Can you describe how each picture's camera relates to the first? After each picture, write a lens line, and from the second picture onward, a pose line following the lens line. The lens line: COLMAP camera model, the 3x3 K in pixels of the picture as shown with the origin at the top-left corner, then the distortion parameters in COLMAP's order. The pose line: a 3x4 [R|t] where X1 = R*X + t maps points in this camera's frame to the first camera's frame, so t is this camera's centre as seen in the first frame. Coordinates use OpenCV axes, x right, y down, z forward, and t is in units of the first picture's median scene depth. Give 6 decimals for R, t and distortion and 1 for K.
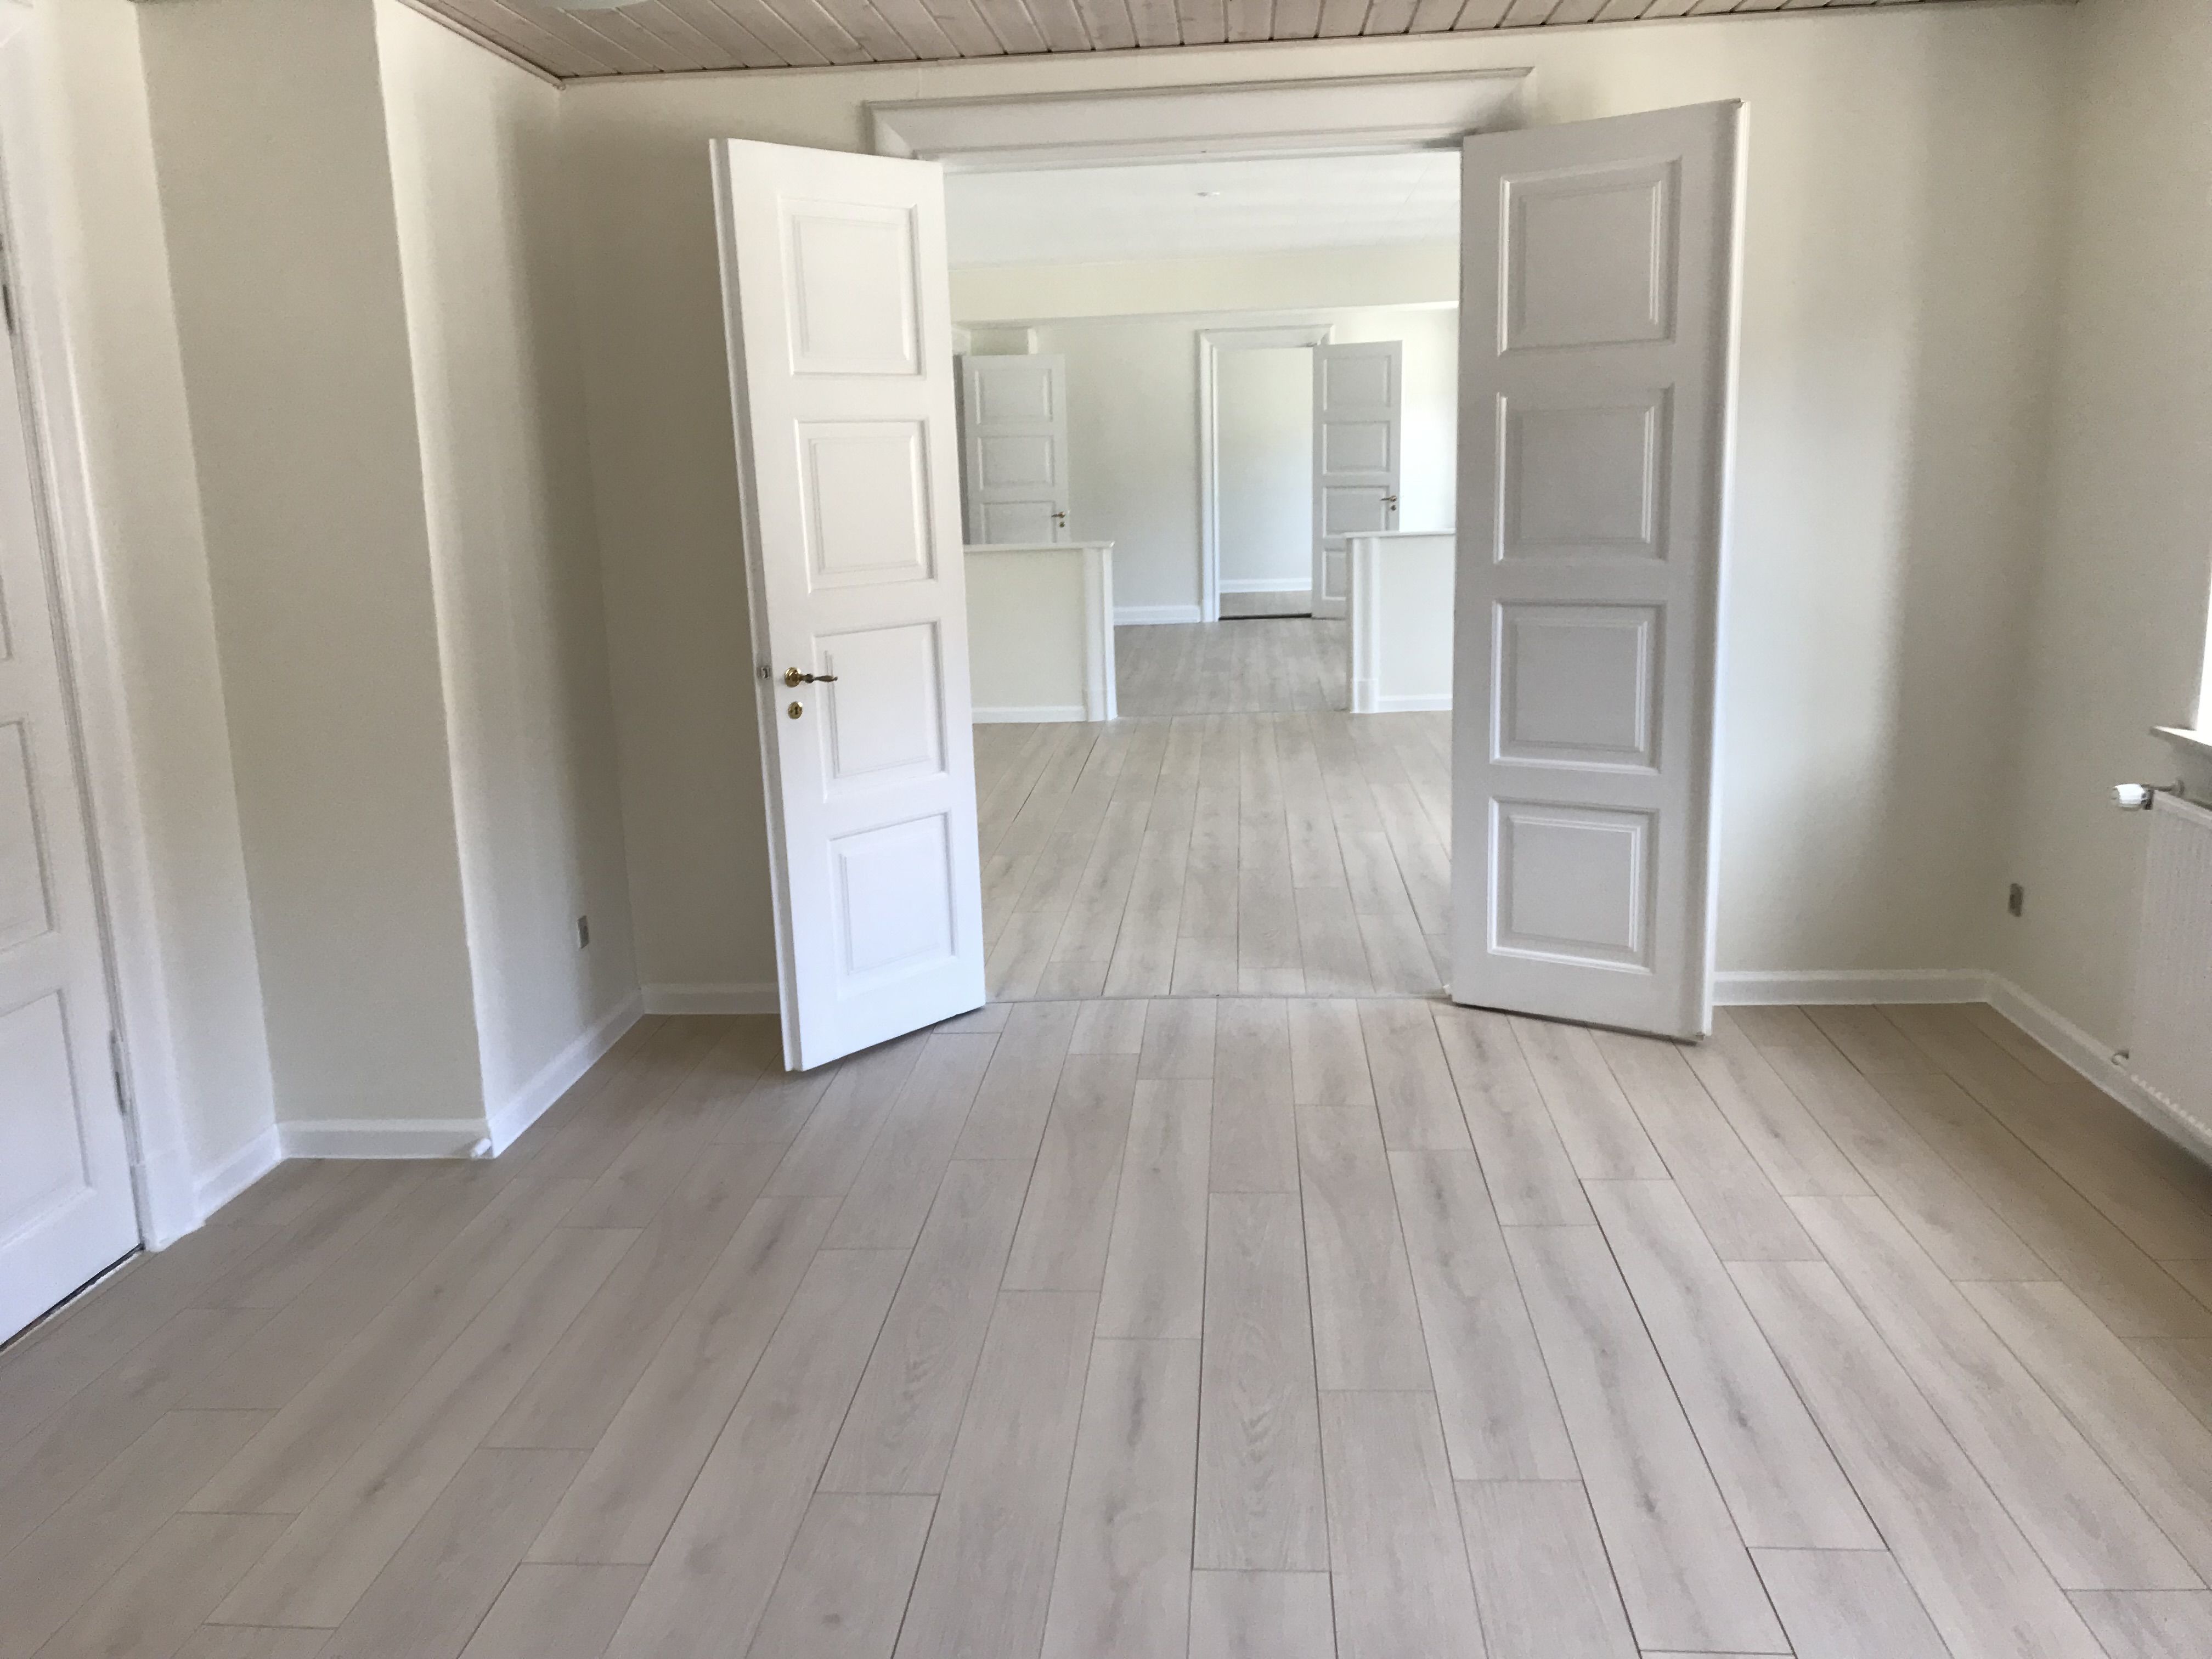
lens RADIAL K [[1790.1, 0, 1097.6], [0, 1790.1, 833.5], [0, 0, 1]] dist [0.126201, -0.286648]
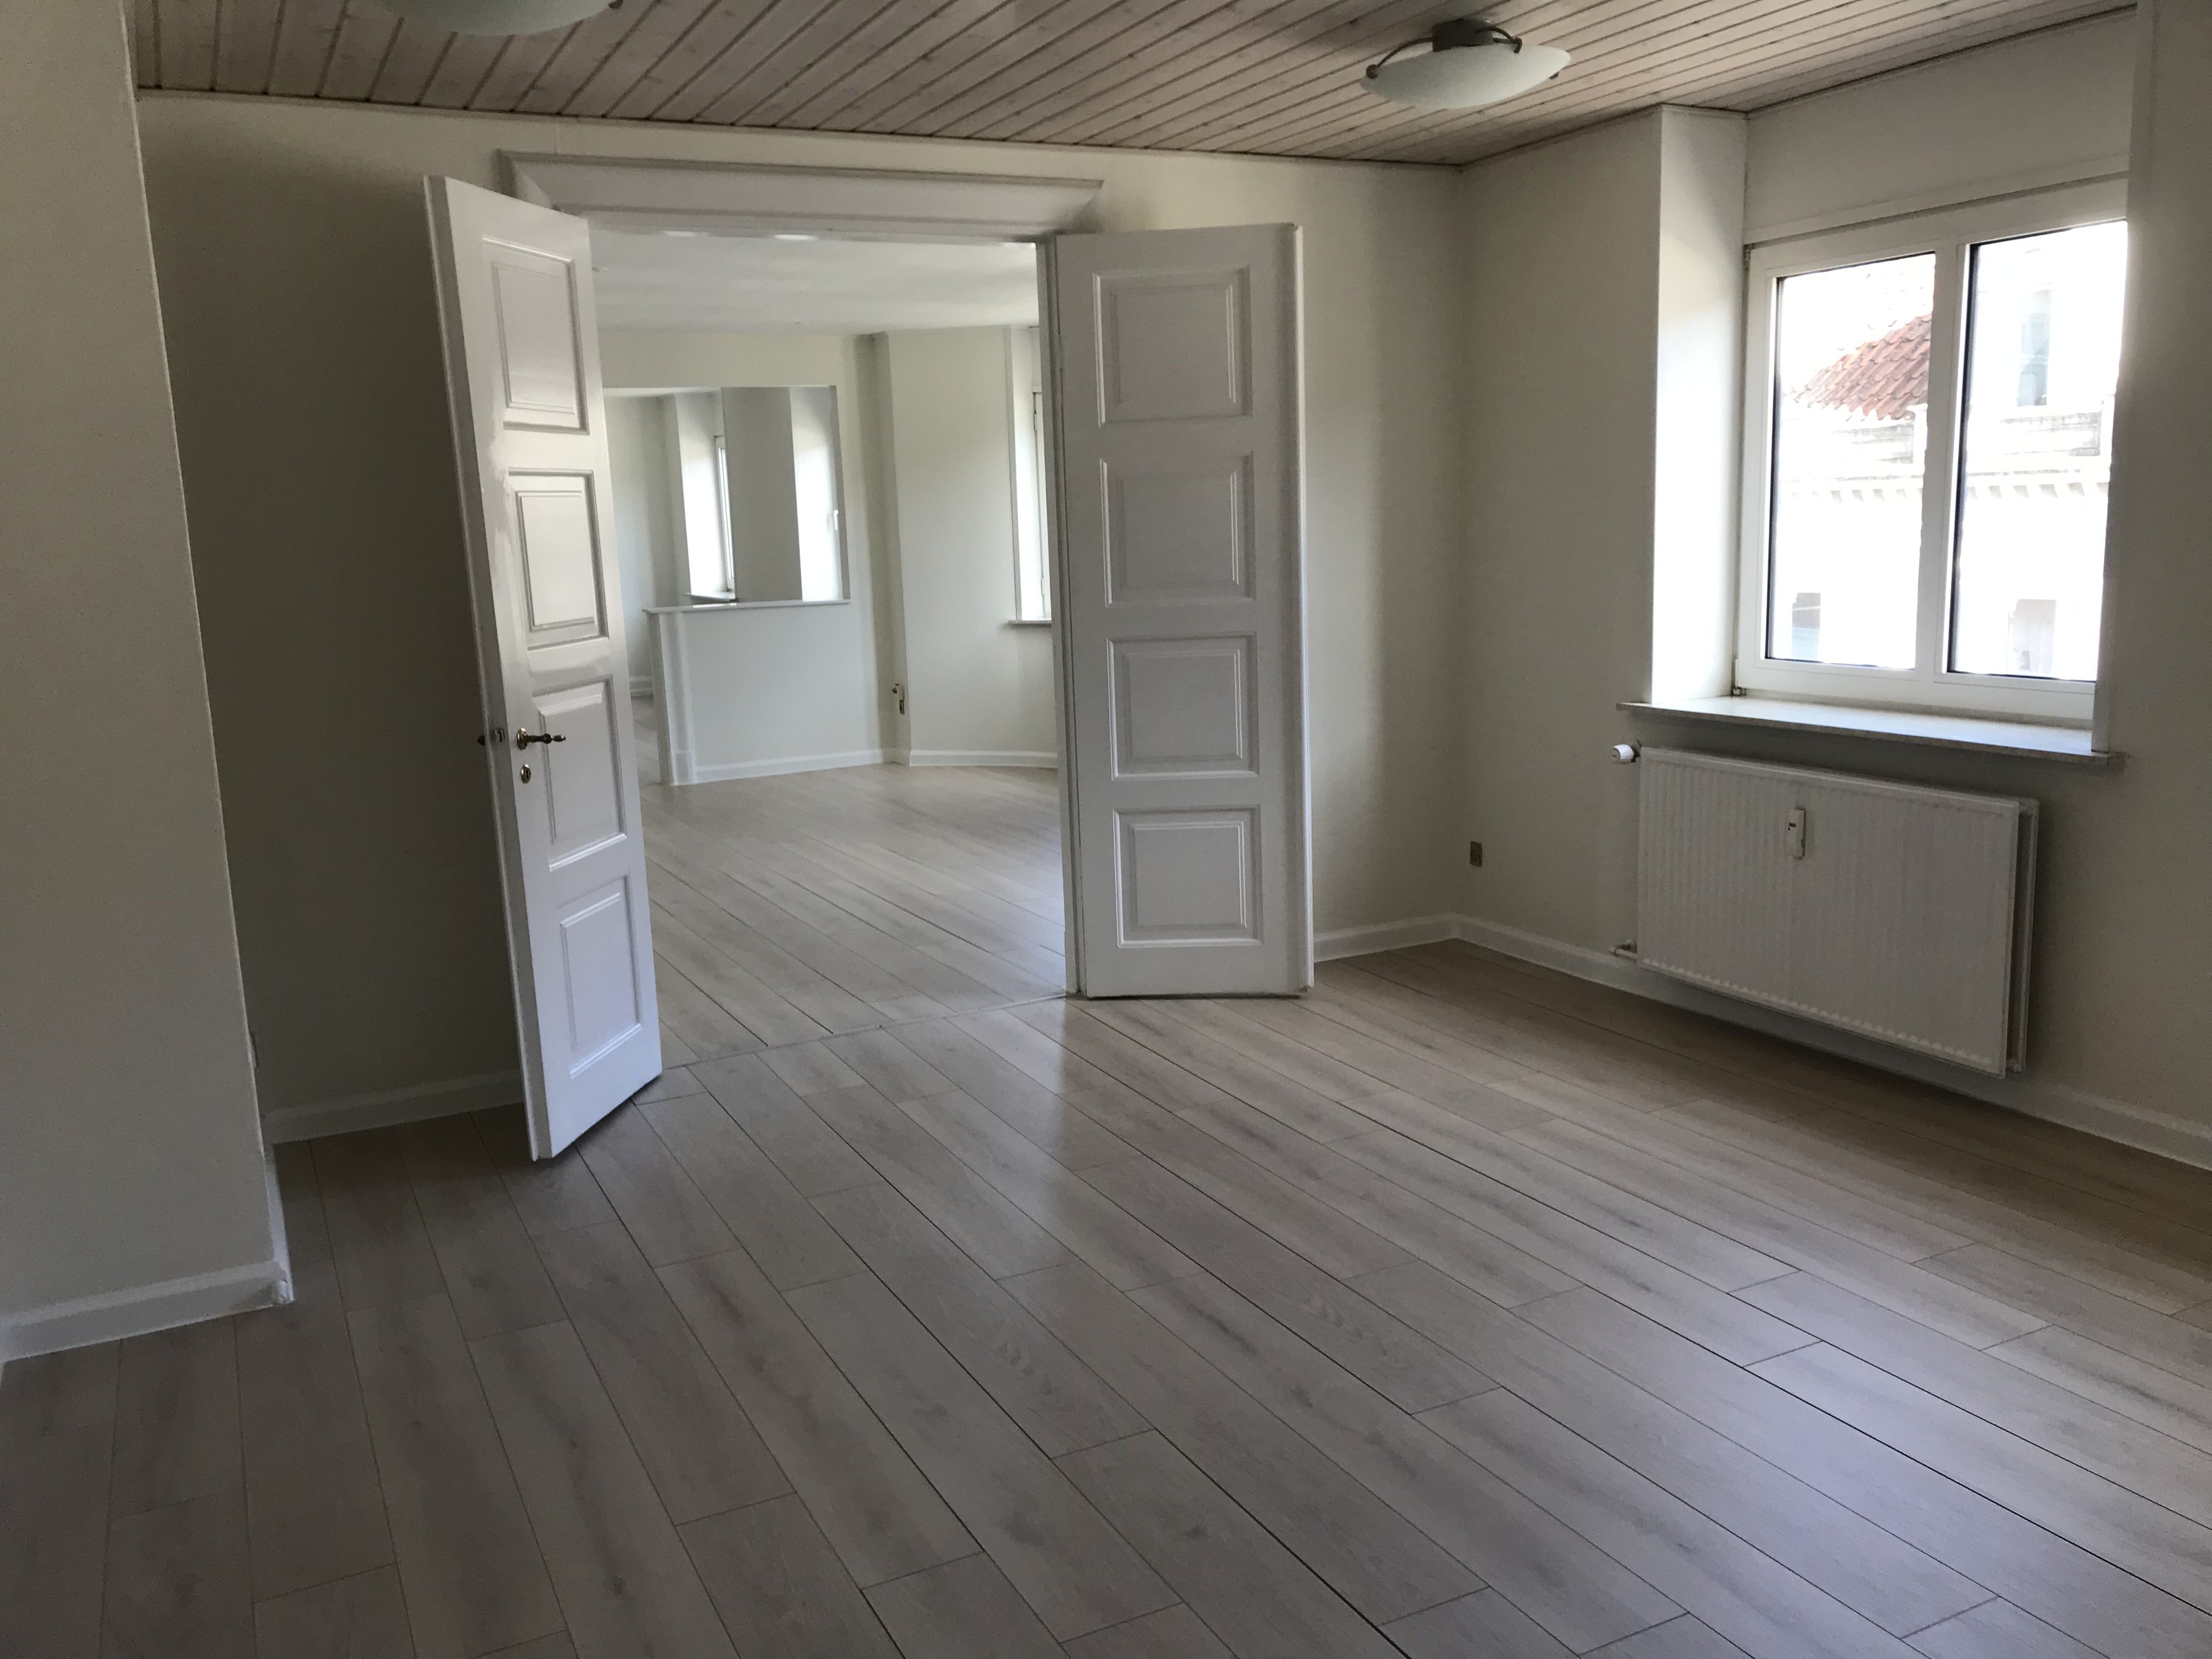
lens RADIAL K [[1790.1, 0, 1097.6], [0, 1790.1, 833.5], [0, 0, 1]] dist [0.126201, -0.286648]
pose [[0.857234, -0.092160, 0.506613, -0.385501], [0.117957, 0.992837, -0.018982, 0.015399], [-0.501235, 0.076030, 0.861965, 0.030640]]
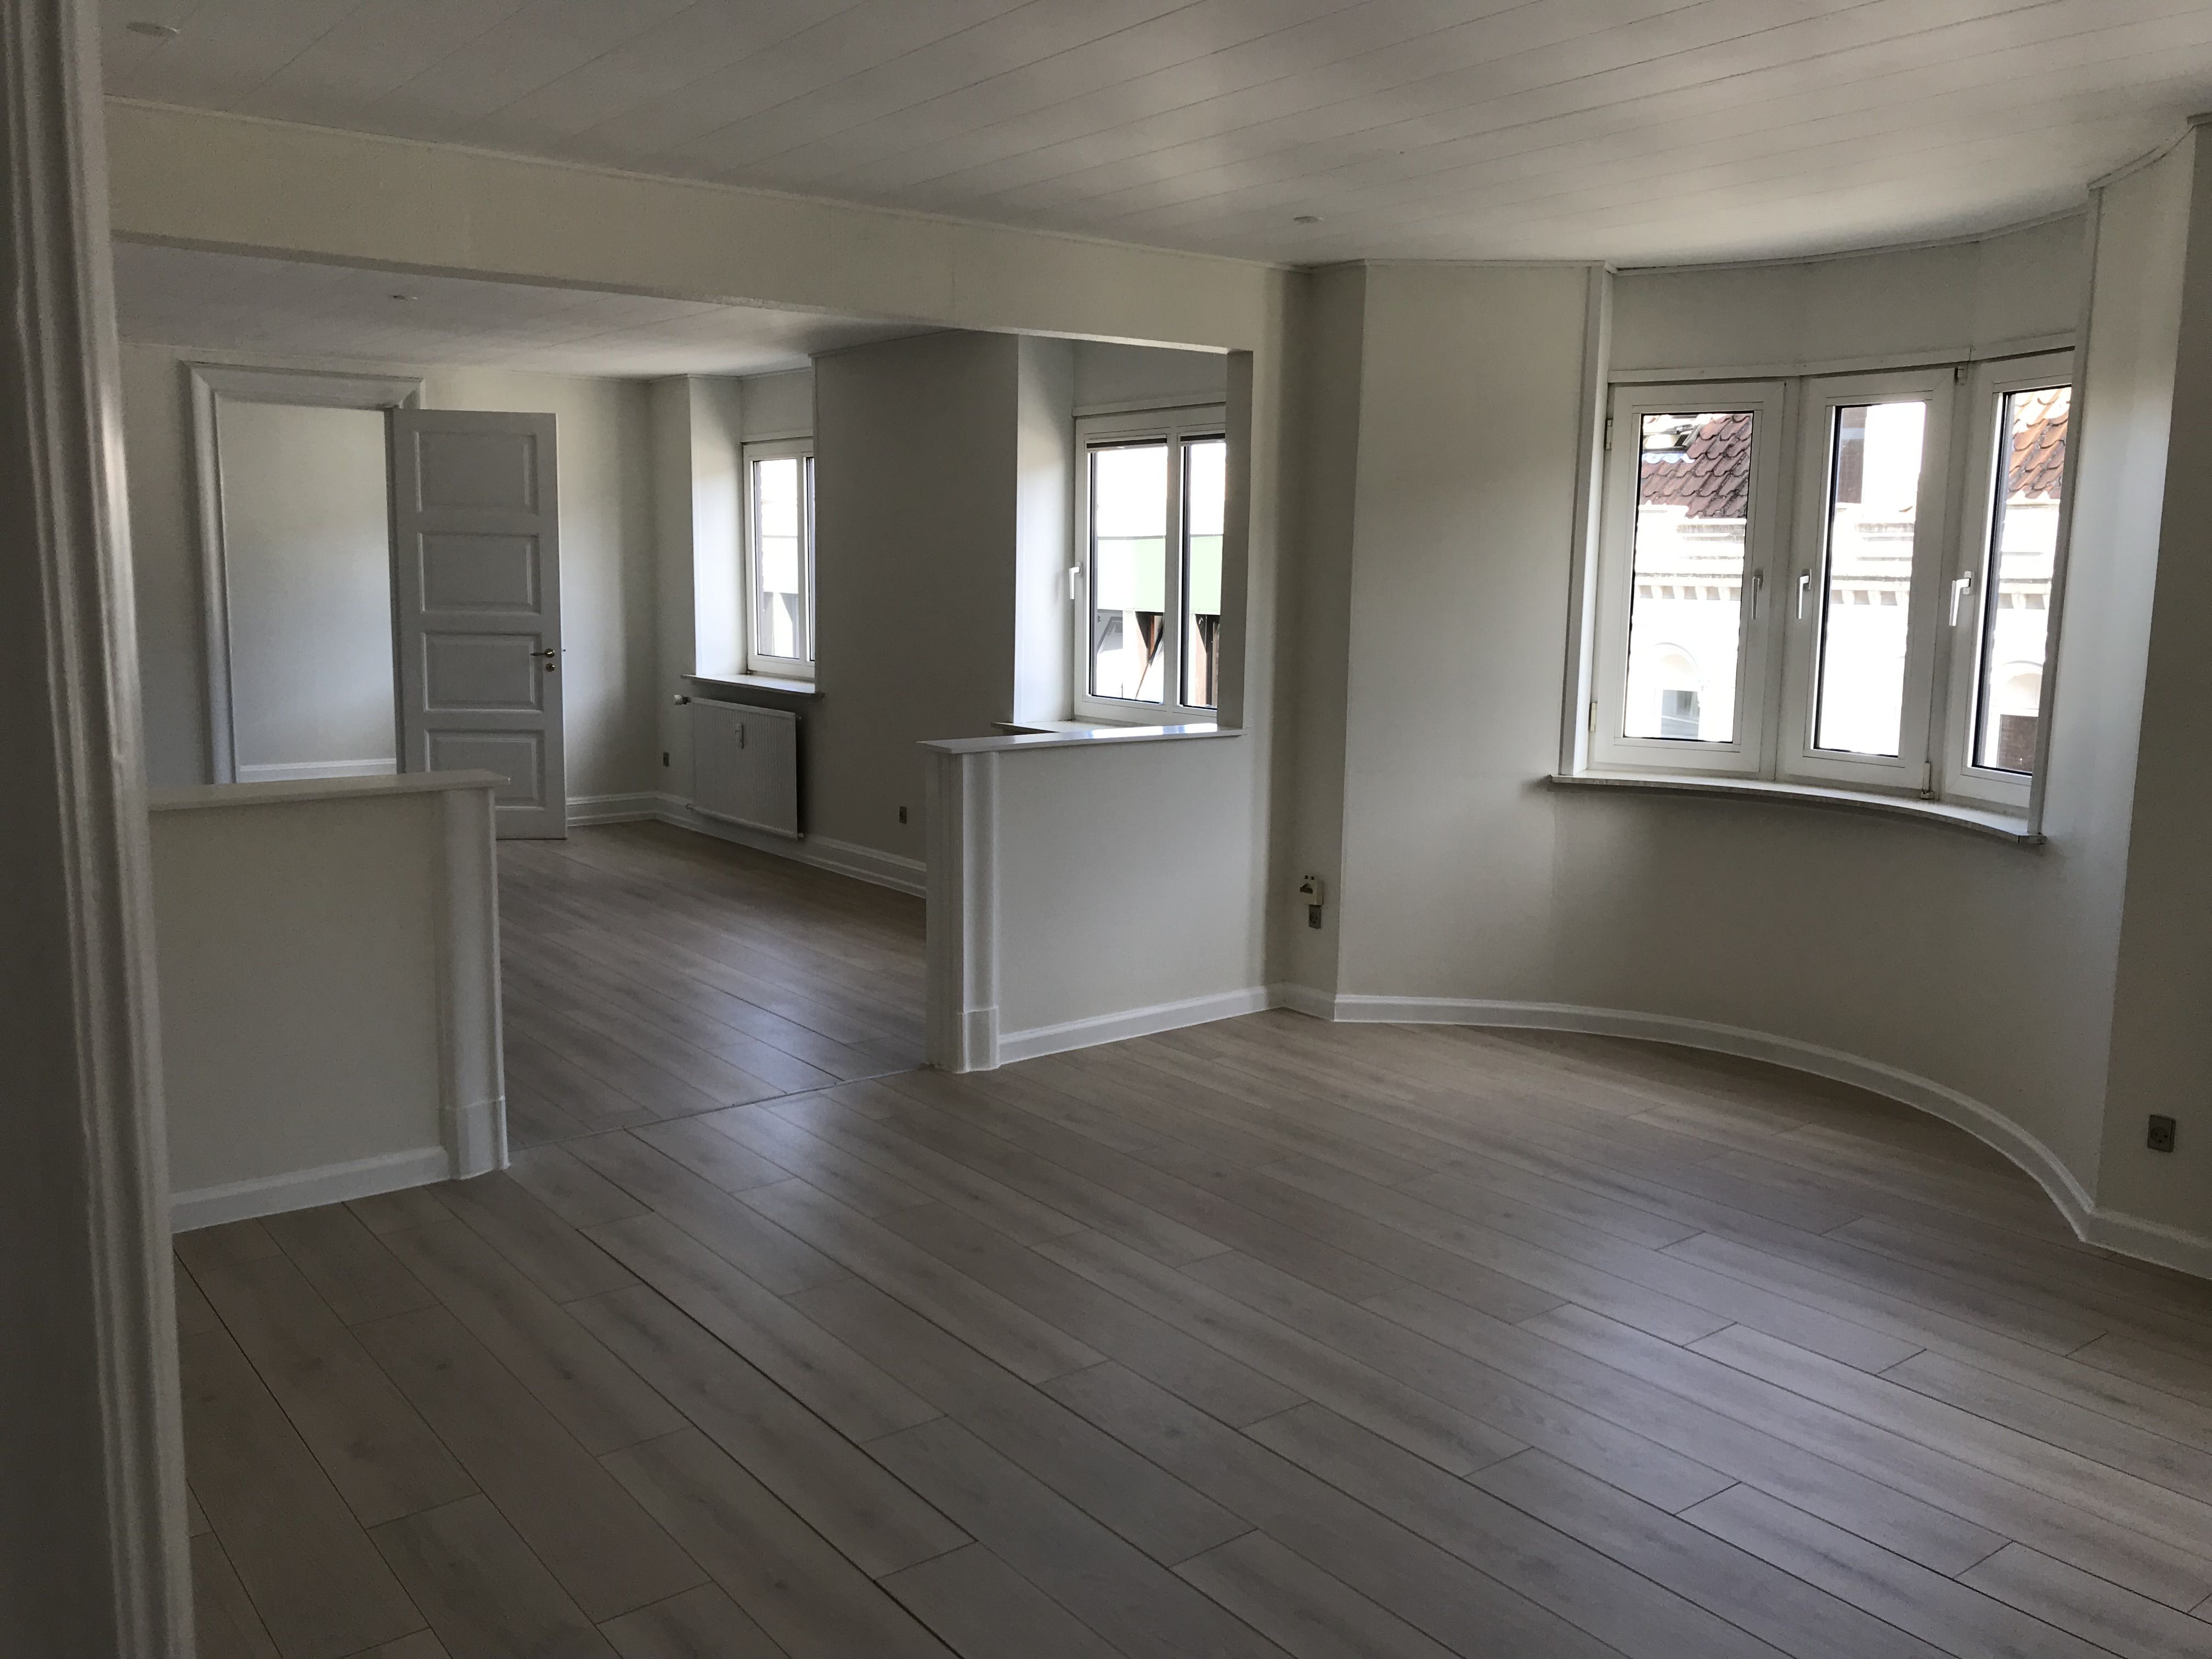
lens RADIAL K [[1790.1, 0, 1097.6], [0, 1790.1, 833.5], [0, 0, 1]] dist [0.126201, -0.286648]
pose [[0.747063, -0.057711, 0.662244, -0.408402], [0.104327, 0.994058, -0.031062, -0.270104], [-0.656516, 0.092296, 0.748644, 1.306158]]
